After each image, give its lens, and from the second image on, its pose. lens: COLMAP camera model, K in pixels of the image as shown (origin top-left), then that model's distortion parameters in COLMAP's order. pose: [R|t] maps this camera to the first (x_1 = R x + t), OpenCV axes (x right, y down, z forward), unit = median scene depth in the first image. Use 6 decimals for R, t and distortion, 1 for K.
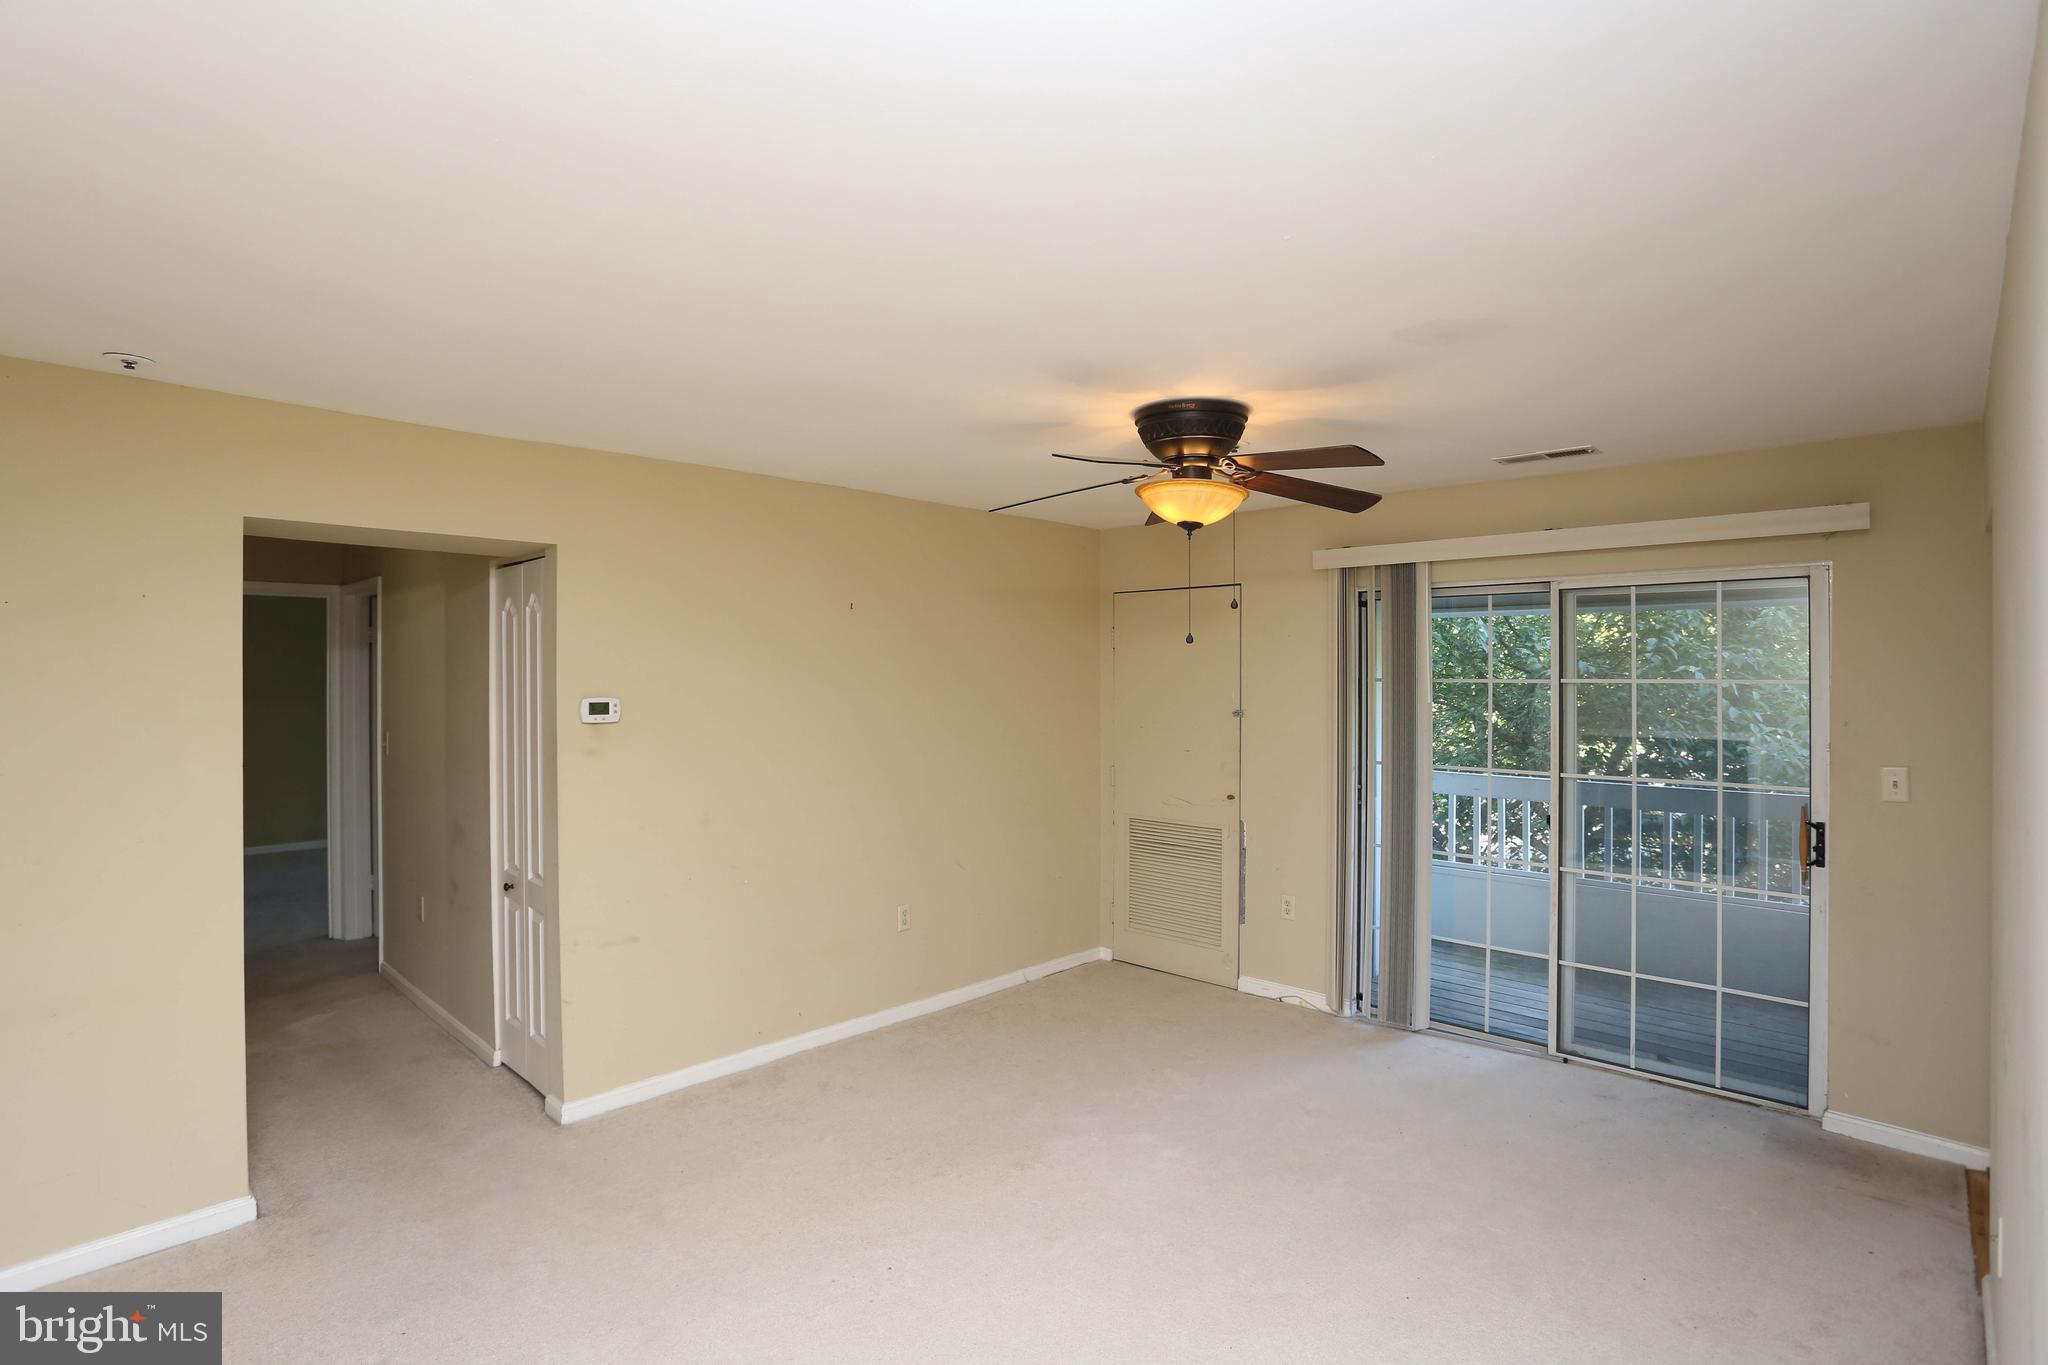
lens RADIAL K [[1004.0, 0, 1024.8], [0, 1004.0, 650.4], [0, 0, 1]] dist [-0.047152, 0.026255]
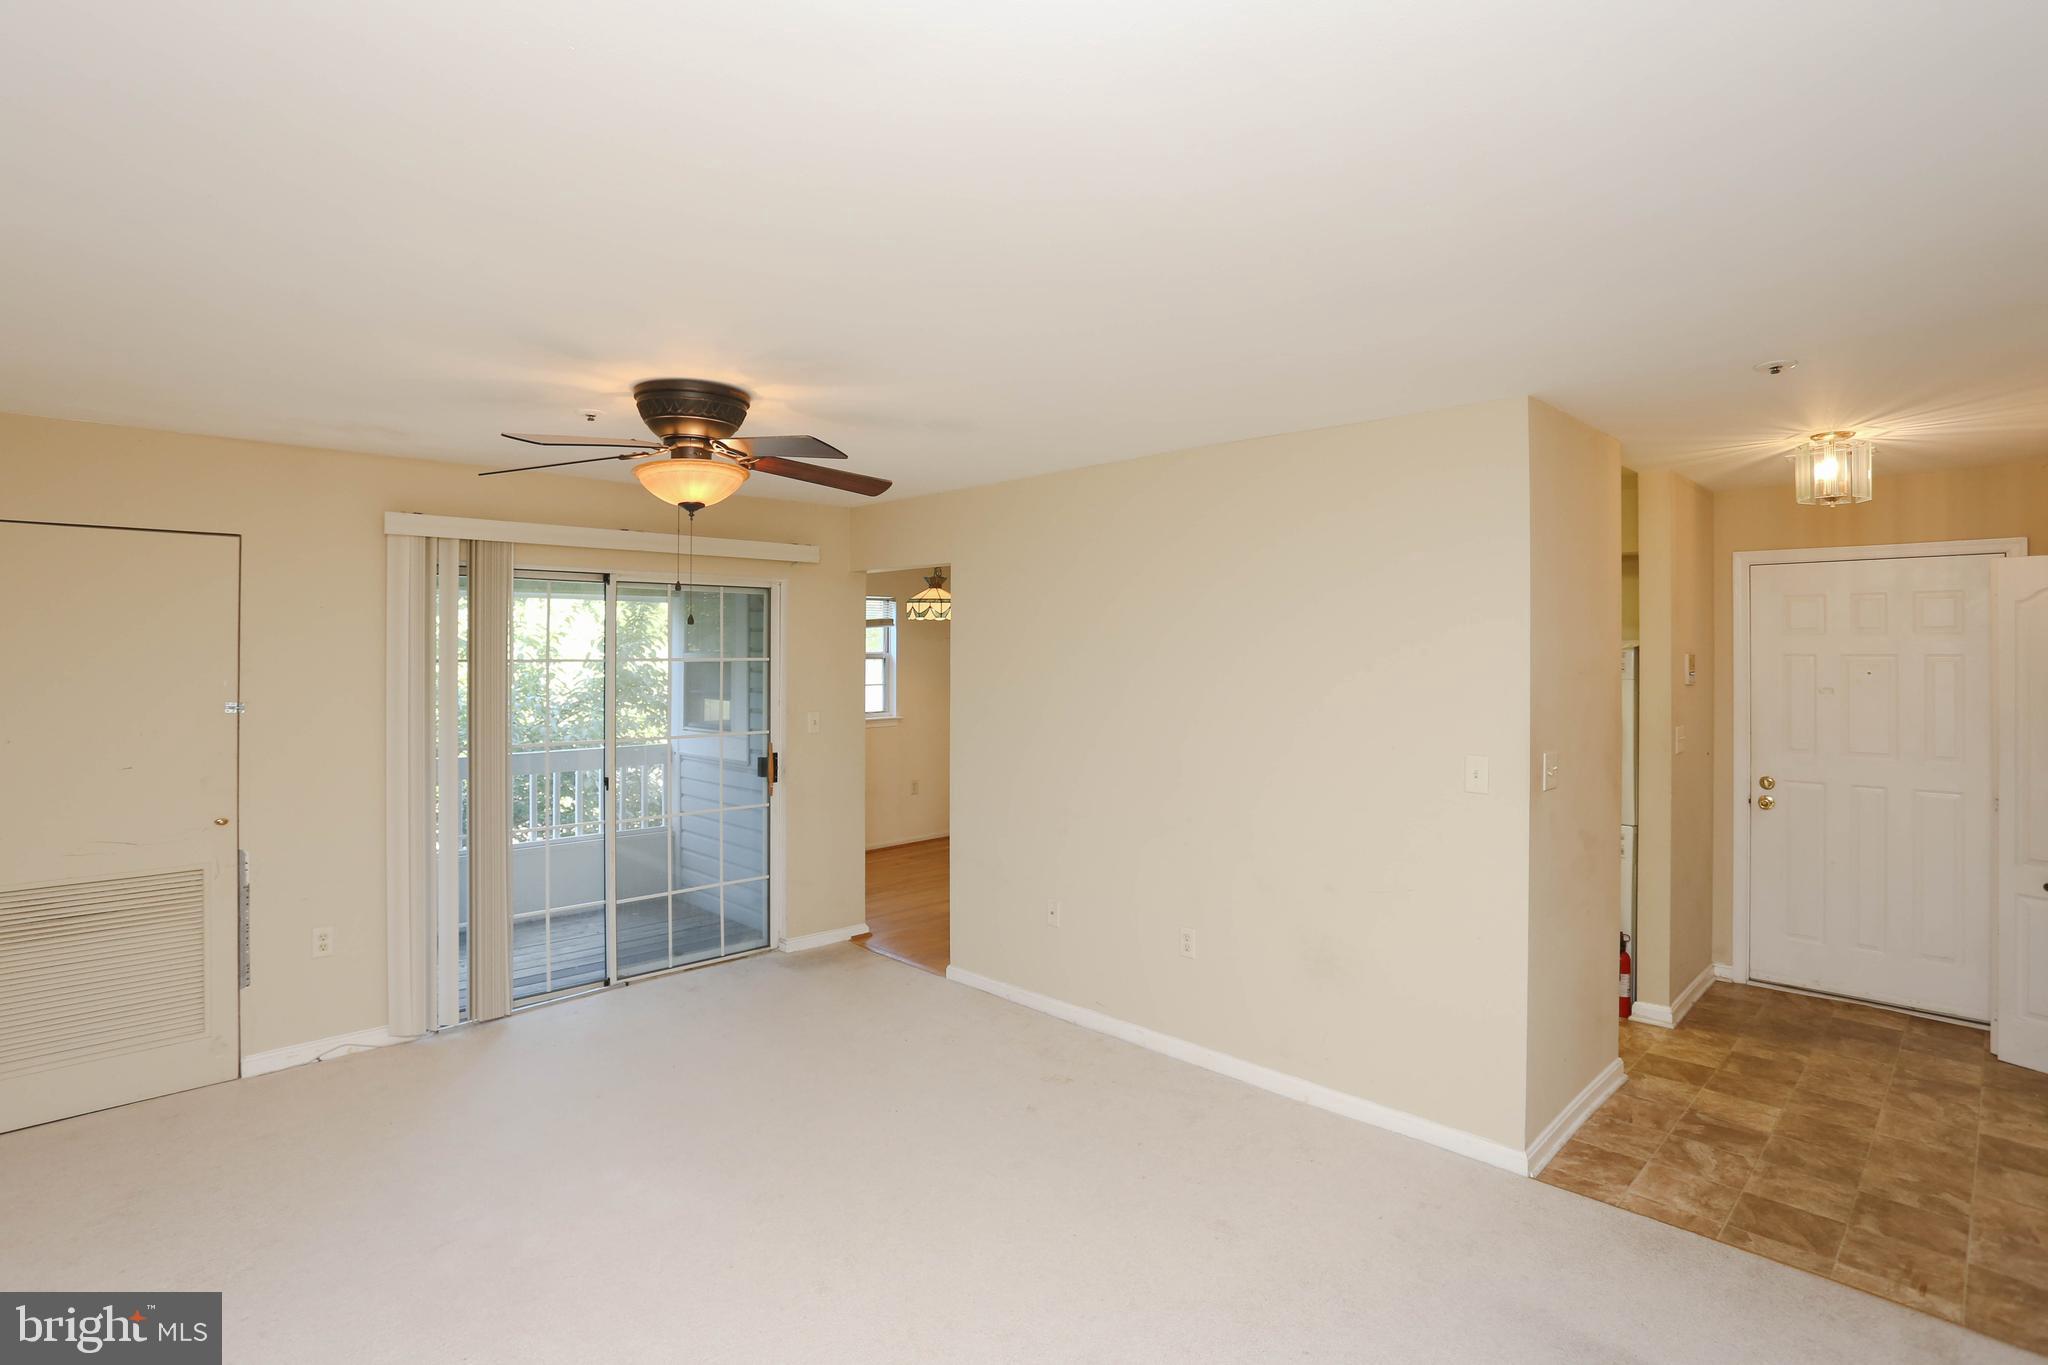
lens RADIAL K [[1004.0, 0, 1024.8], [0, 1004.0, 650.4], [0, 0, 1]] dist [-0.047152, 0.026255]
pose [[0.048792, -0.001502, 0.998808, -0.578990], [-0.032144, 0.999479, 0.003074, 0.000658], [-0.998292, -0.032255, 0.048718, 0.459479]]
